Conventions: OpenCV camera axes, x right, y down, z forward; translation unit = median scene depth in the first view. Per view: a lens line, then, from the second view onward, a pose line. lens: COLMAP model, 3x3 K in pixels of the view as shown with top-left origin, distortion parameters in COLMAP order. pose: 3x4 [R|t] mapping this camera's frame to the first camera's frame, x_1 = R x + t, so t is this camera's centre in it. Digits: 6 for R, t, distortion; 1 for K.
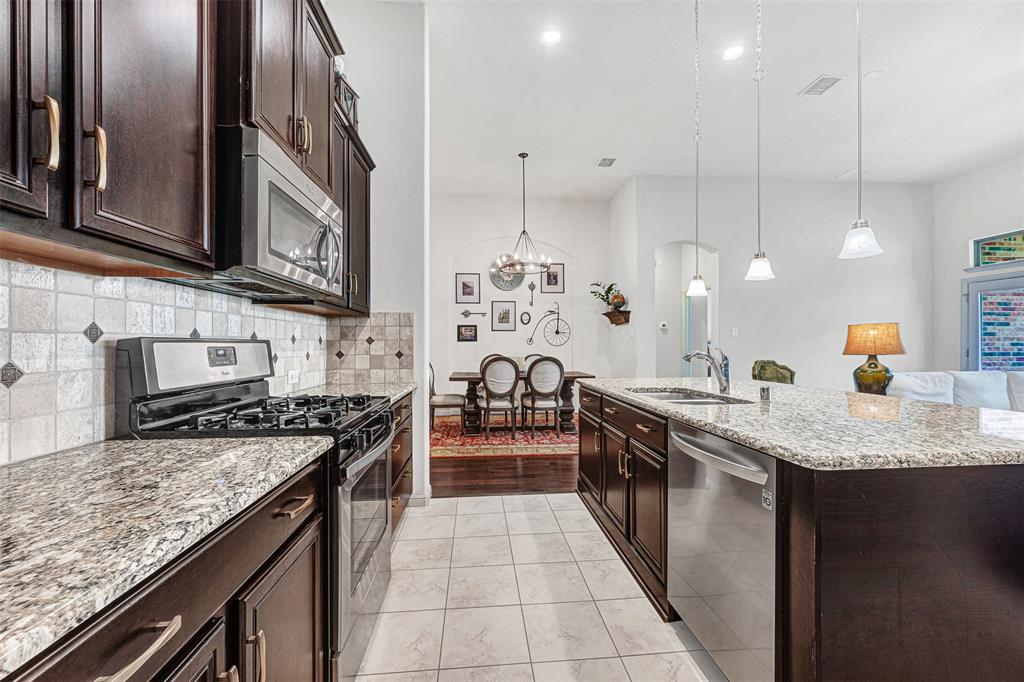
lens RADIAL K [[413.2, 0, 512.0], [0, 413.2, 341.0], [0, 0, 1]] dist [-0.001586, -0.000095]
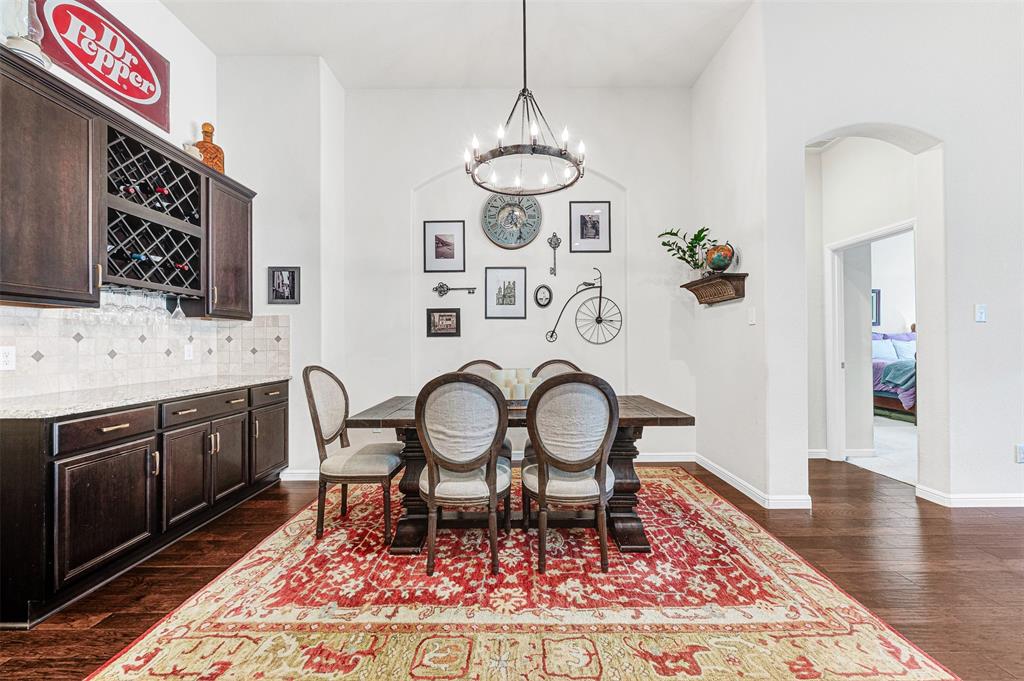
lens RADIAL K [[413.2, 0, 512.0], [0, 413.2, 340.5], [0, 0, 1]] dist [-0.001586, -0.000095]
pose [[0.995562, -0.003819, -0.094026, 0.044084], [0.004466, 0.999968, 0.006670, 0.002889], [0.093997, -0.007061, 0.995547, 0.425293]]
